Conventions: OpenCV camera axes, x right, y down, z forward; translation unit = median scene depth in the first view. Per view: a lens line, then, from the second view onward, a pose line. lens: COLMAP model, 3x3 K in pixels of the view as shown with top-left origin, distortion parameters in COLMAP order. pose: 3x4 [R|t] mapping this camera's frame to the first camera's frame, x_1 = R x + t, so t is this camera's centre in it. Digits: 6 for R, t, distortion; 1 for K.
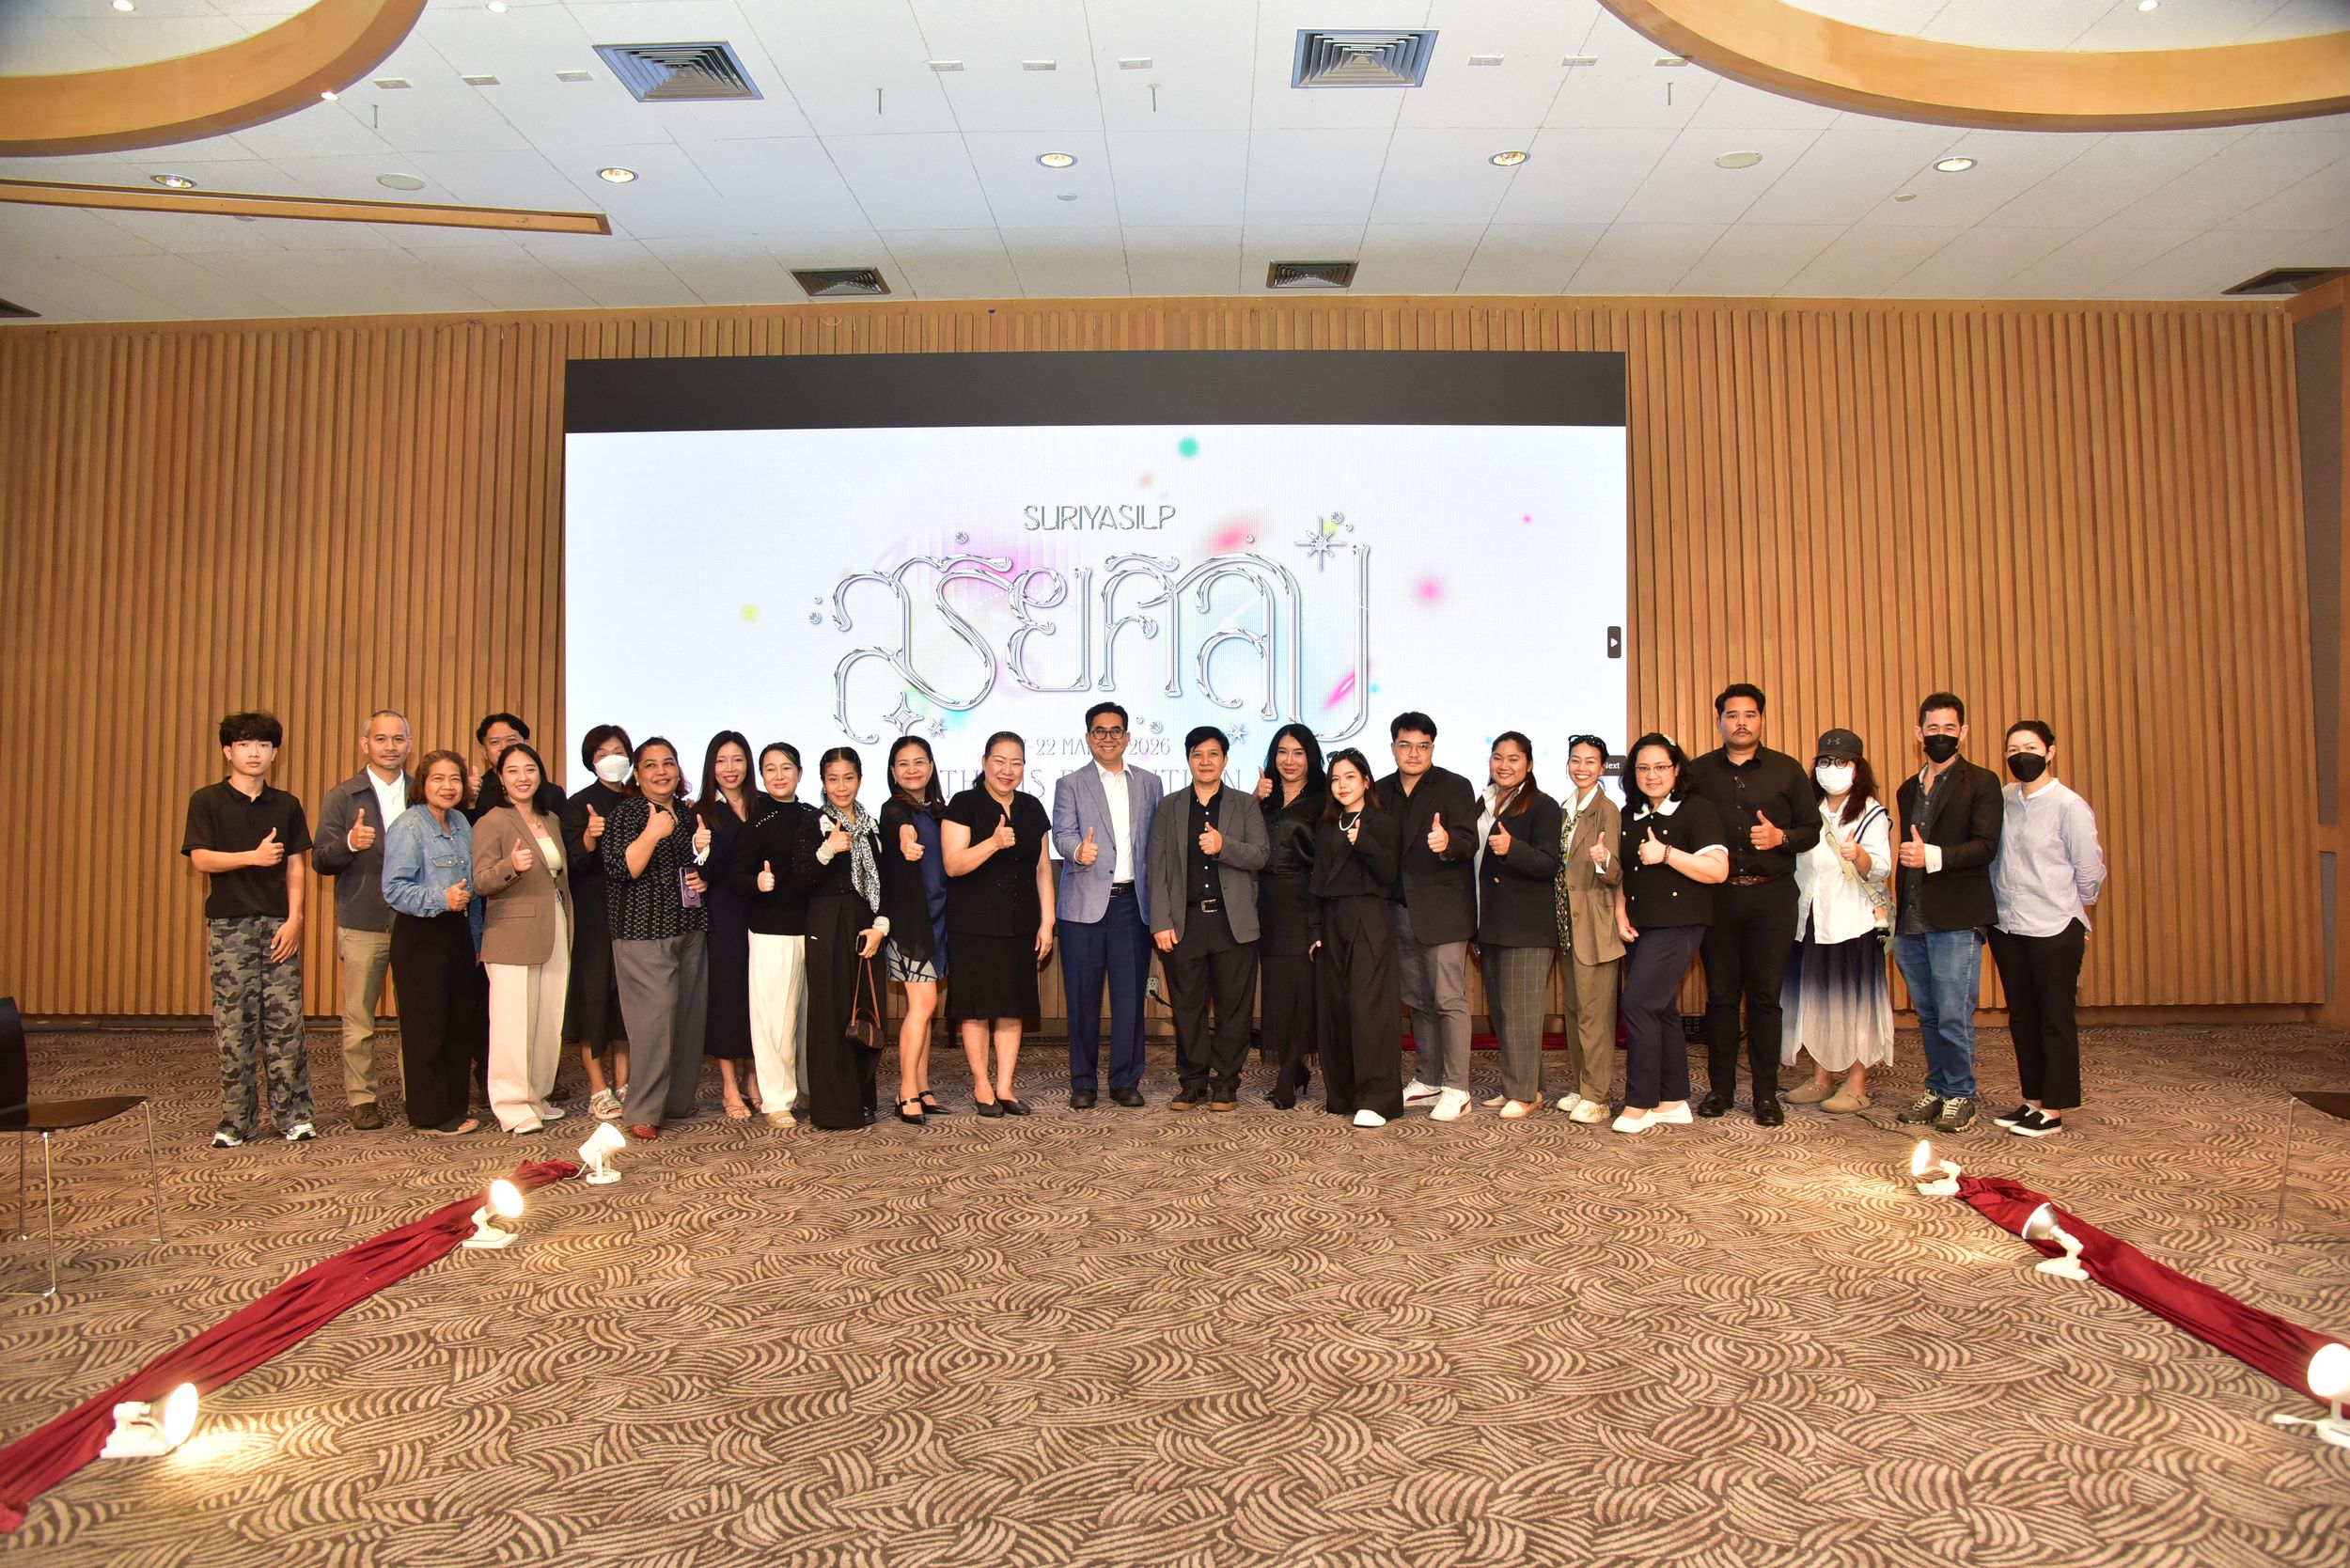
lens RADIAL K [[1524.7, 0, 1201.6], [0, 1524.7, 813.4], [0, 0, 1]] dist [-0.147943, 0.003674]
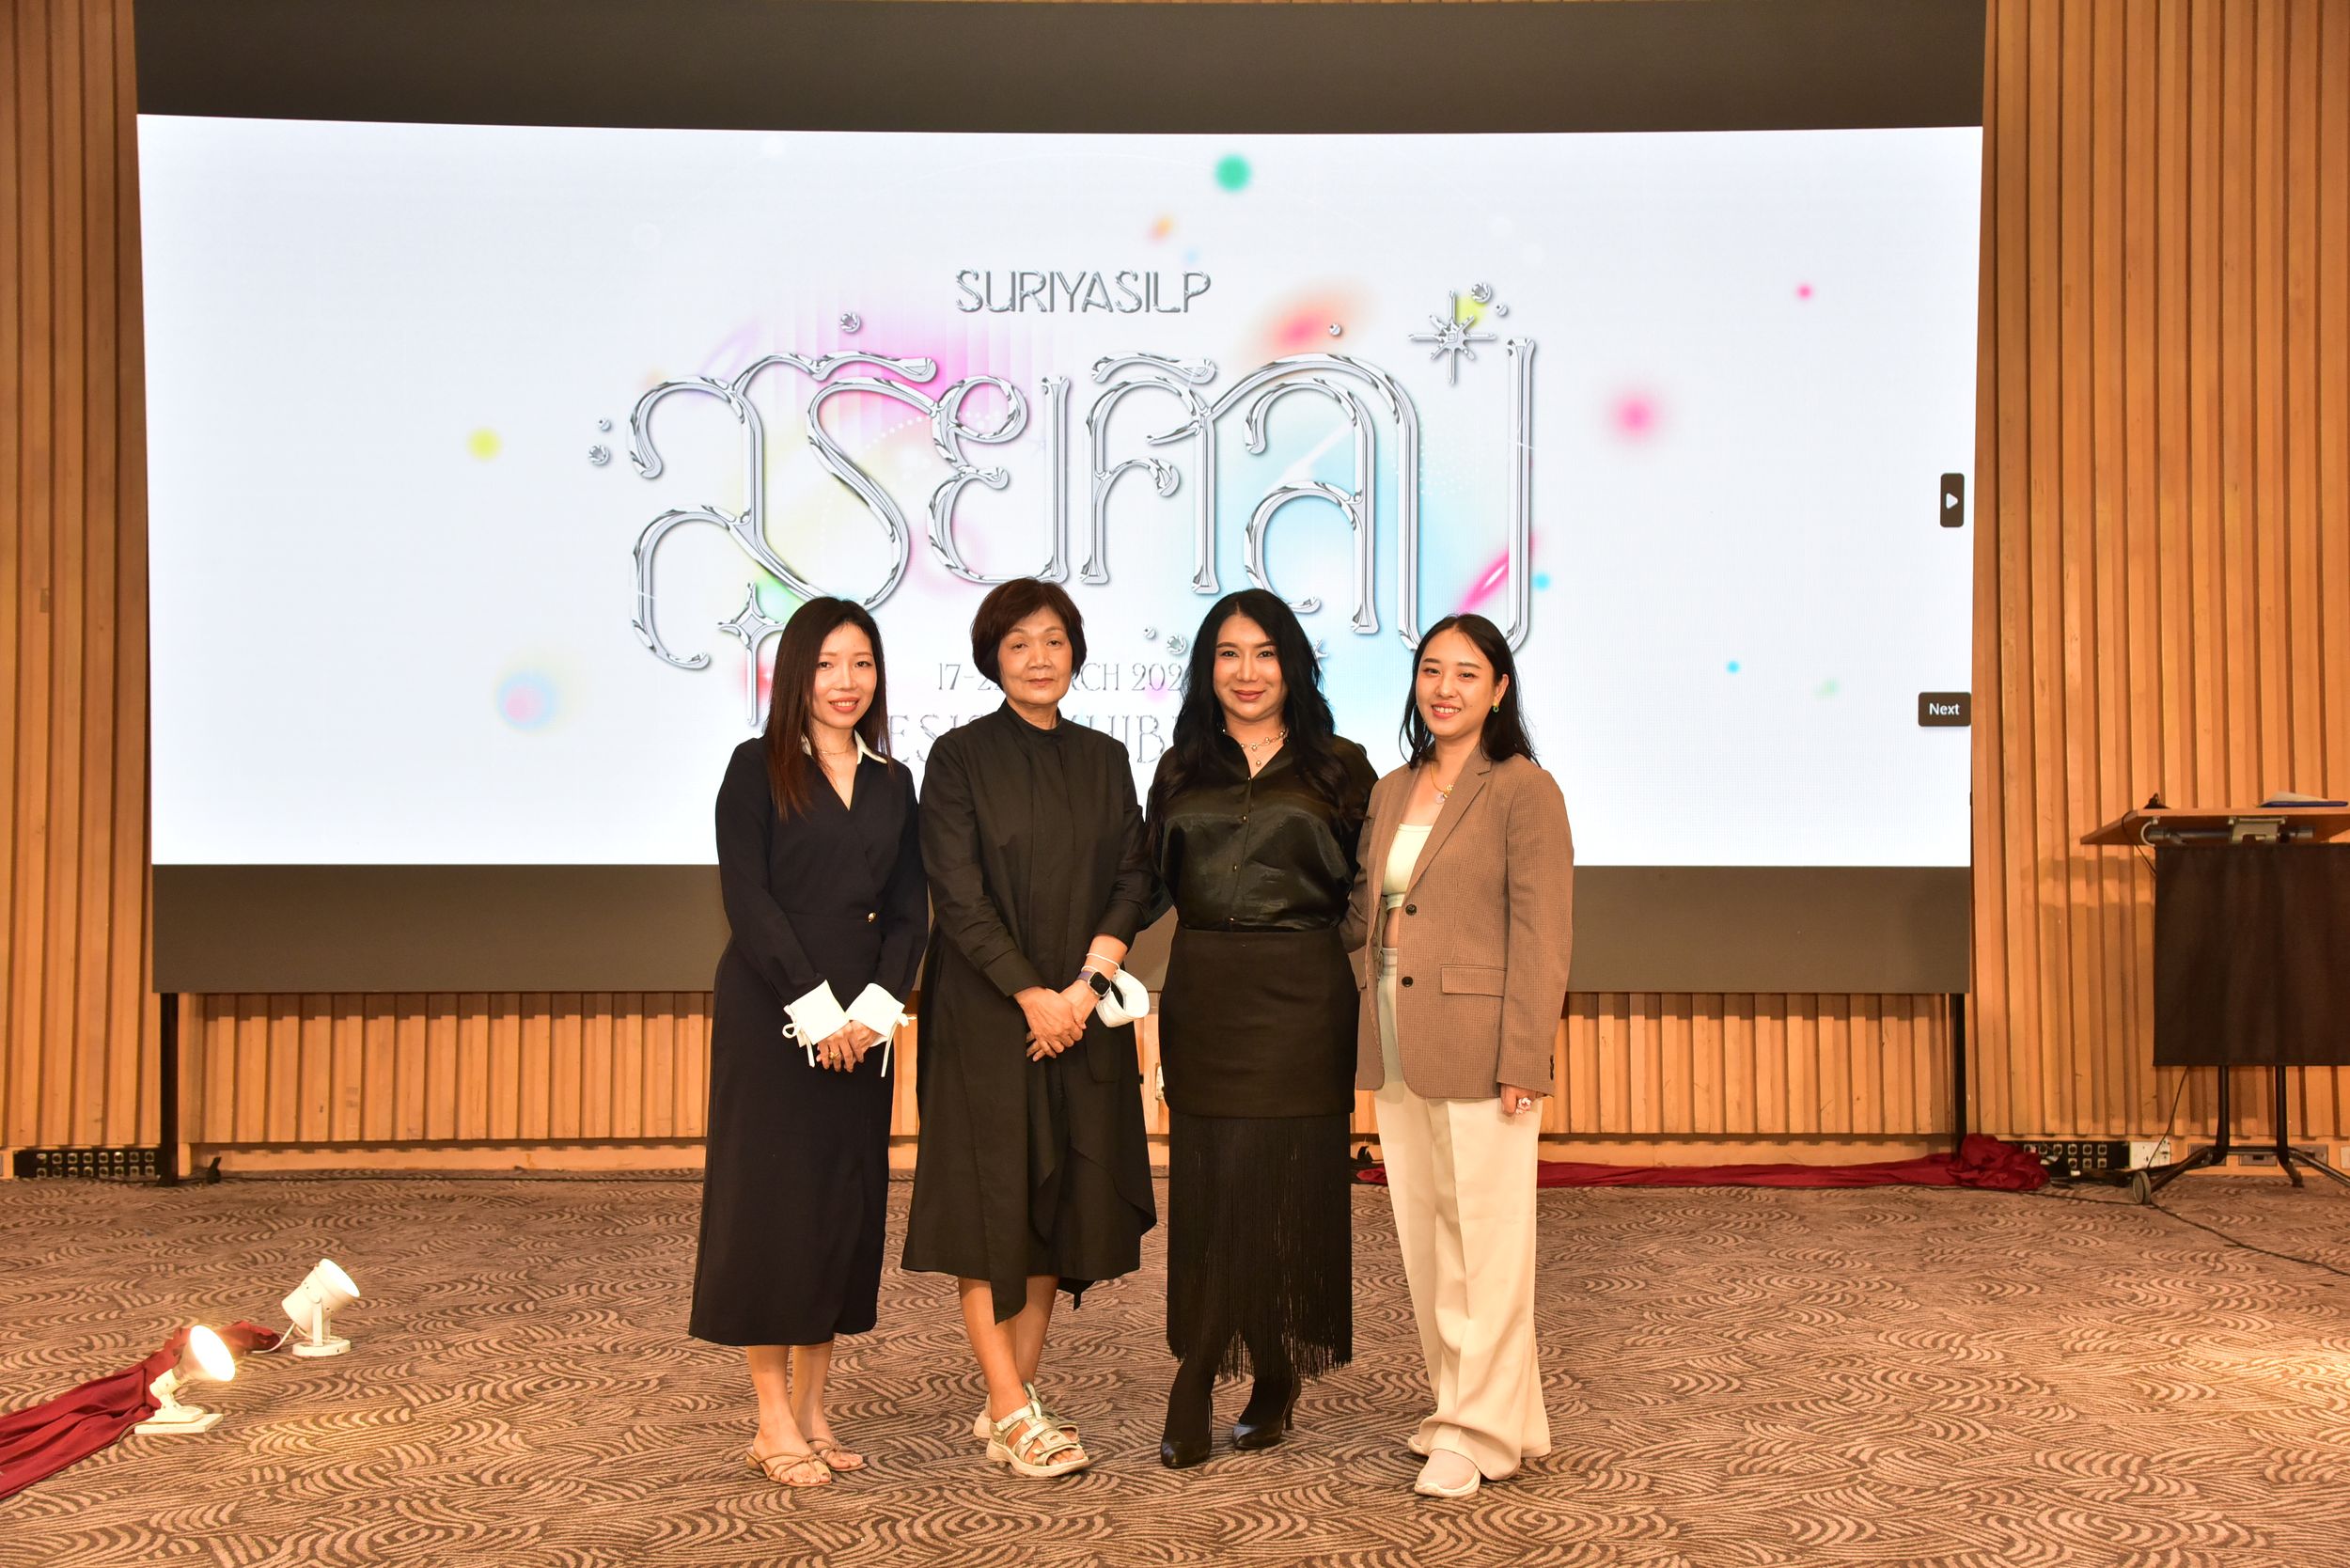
lens RADIAL K [[3494.3, 0, 1133.5], [0, 3494.3, 838.1], [0, 0, 1]] dist [0.134817, 0.021491]
pose [[0.999940, 0.003335, 0.010443, -0.096423], [-0.003153, 0.999844, -0.017354, 0.068536], [-0.010500, 0.017320, 0.999795, -0.592703]]
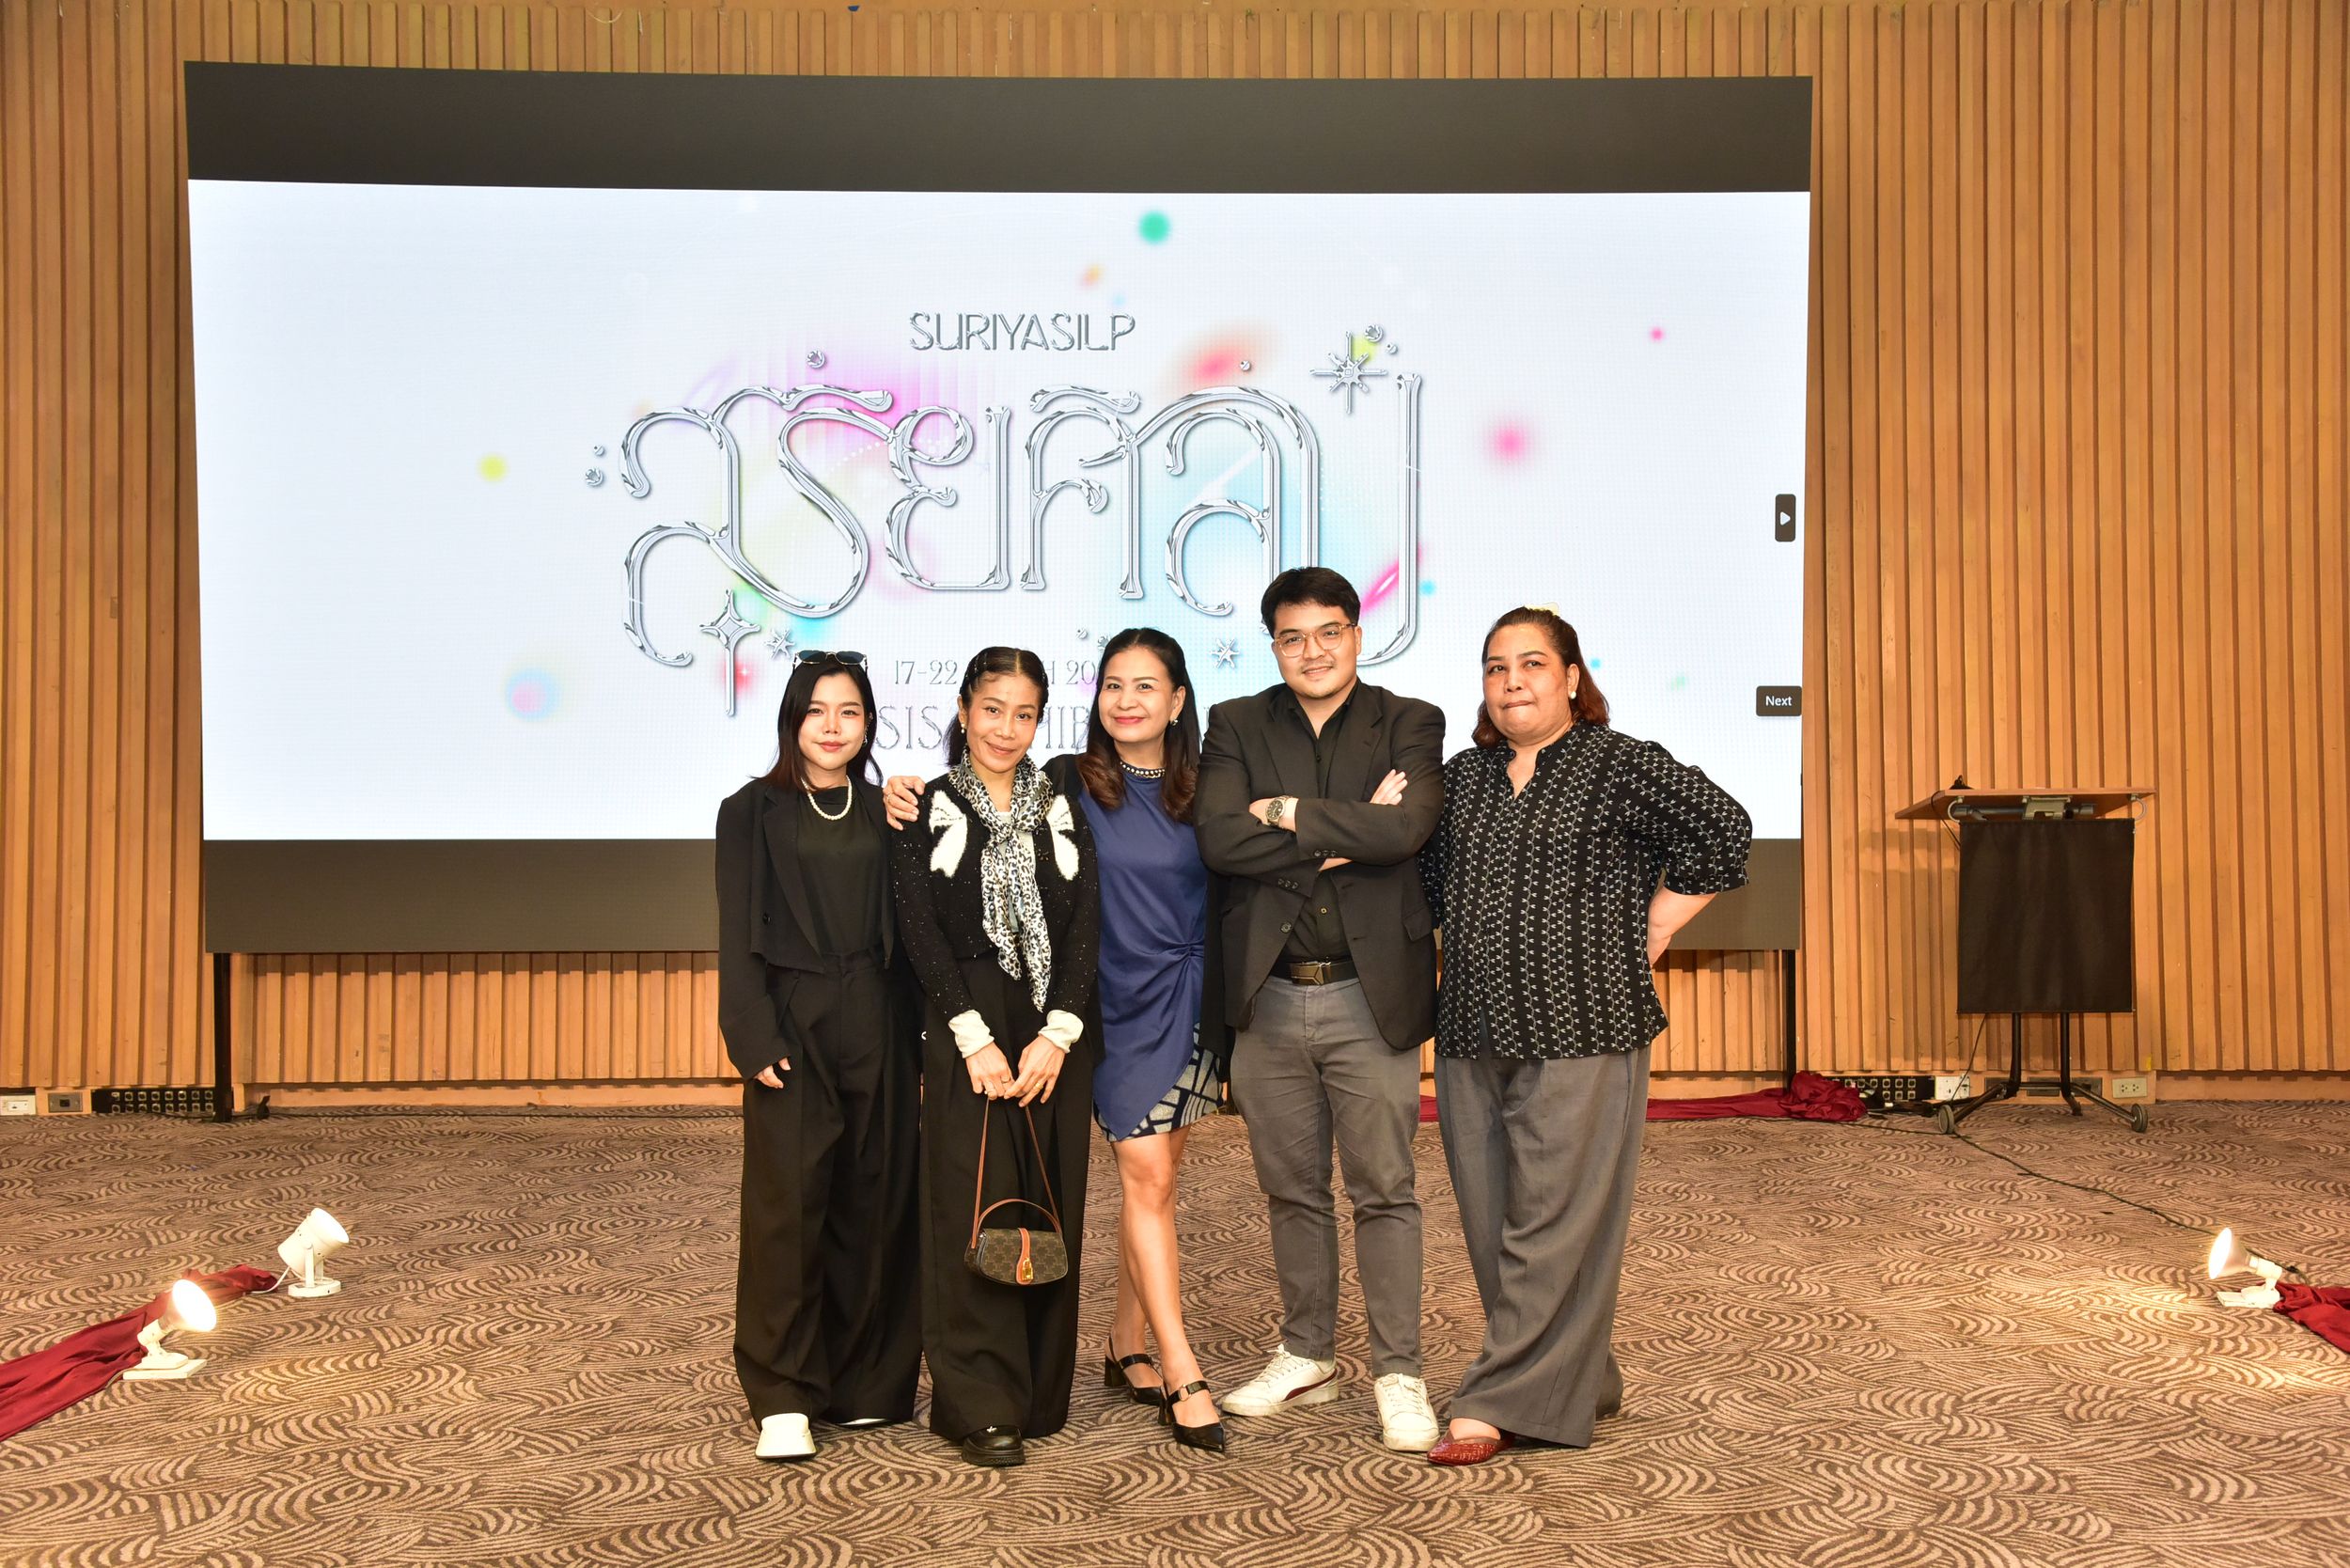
lens RADIAL K [[2703.6, 0, 1182.6], [0, 2703.6, 826.7], [0, 0, 1]] dist [0.013324, 0.016109]
pose [[0.999731, 0.000913, 0.023193, -0.037570], [-0.000981, 0.999995, 0.002936, 0.033369], [-0.023191, -0.002958, 0.999727, -0.323995]]
